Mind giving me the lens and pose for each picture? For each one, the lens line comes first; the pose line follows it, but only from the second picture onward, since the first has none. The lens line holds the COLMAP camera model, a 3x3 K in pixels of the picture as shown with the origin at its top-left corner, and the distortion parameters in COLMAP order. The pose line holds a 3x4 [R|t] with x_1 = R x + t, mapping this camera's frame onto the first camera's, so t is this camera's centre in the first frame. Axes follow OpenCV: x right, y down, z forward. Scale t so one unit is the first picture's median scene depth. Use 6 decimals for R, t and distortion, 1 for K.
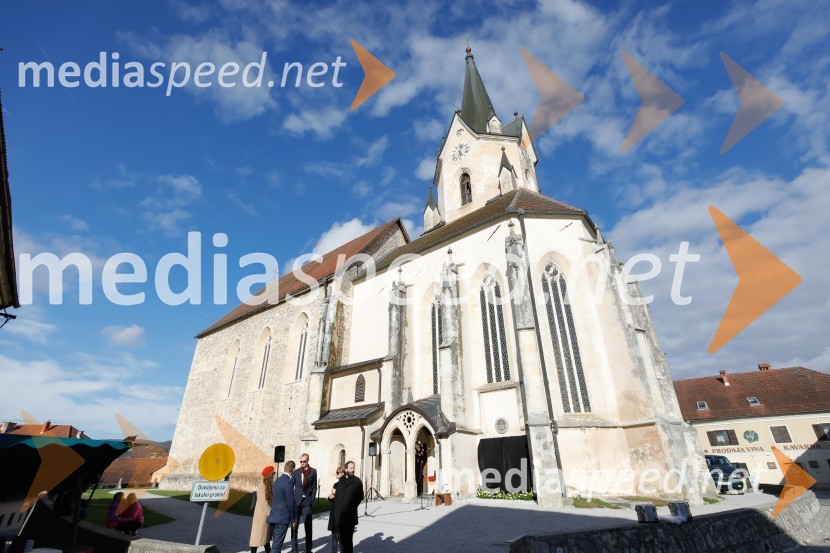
lens RADIAL K [[392.4, 0, 419.1], [0, 392.4, 276.8], [0, 0, 1]] dist [-0.029920, -0.000491]
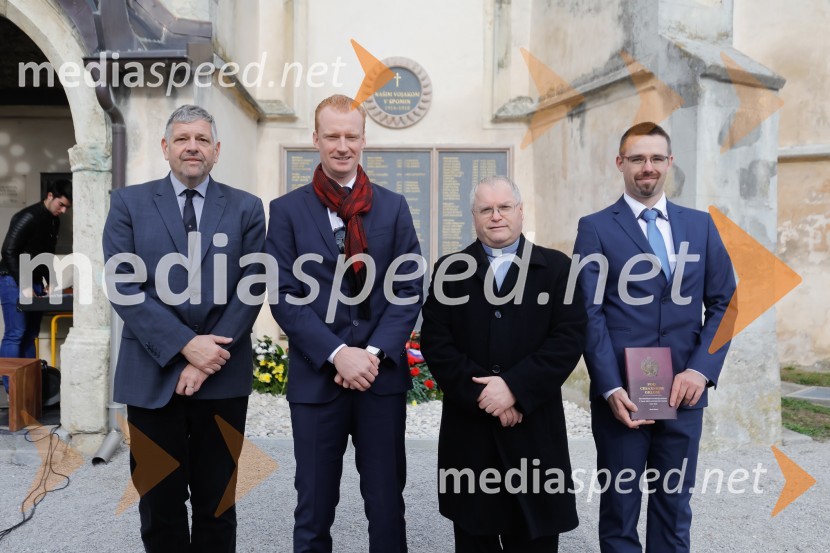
lens RADIAL K [[735.7, 0, 412.1], [0, 735.7, 286.6], [0, 0, 1]] dist [0.024249, 0.004806]
pose [[0.783631, 0.005854, 0.621200, -0.029954], [-0.296903, 0.881888, 0.366227, 0.267047], [-0.545685, -0.471422, 0.692813, 0.545519]]
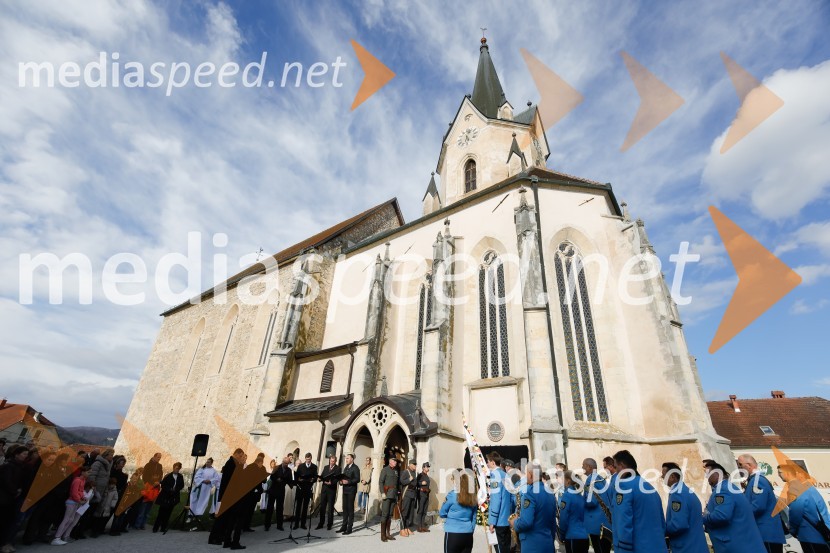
lens RADIAL K [[387.1, 0, 422.0], [0, 387.1, 279.3], [0, 0, 1]] dist [-0.028106, 0.000471]
pose [[0.997018, 0.076446, 0.010571, 0.025758], [-0.076174, 0.996802, -0.024136, 0.086103], [-0.012382, 0.023258, 0.999653, 0.176215]]
